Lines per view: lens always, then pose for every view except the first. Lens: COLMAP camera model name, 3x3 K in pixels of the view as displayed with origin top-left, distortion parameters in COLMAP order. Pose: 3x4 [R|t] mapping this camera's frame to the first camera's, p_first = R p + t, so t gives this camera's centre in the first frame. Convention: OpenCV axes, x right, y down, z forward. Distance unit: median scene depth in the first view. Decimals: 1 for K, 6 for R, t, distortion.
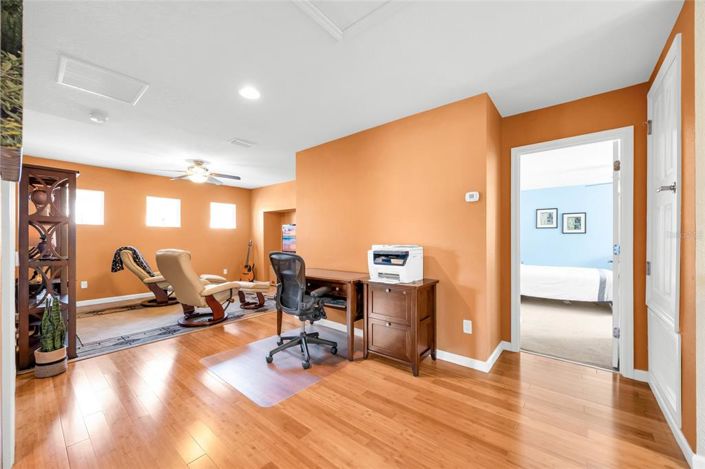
lens RADIAL K [[271.8, 0, 356.5], [0, 271.8, 238.1], [0, 0, 1]] dist [-0.000902, -0.000056]
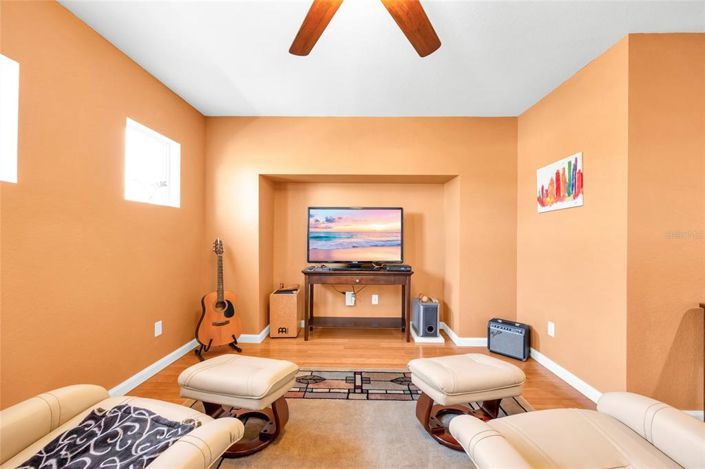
lens RADIAL K [[271.8, 0, 356.5], [0, 271.8, 238.1], [0, 0, 1]] dist [-0.000902, -0.000056]
pose [[0.787716, 0.019300, 0.615736, -0.603826], [-0.020599, 0.999775, -0.004986, 0.004782], [-0.615694, -0.008756, 0.787937, 0.683096]]
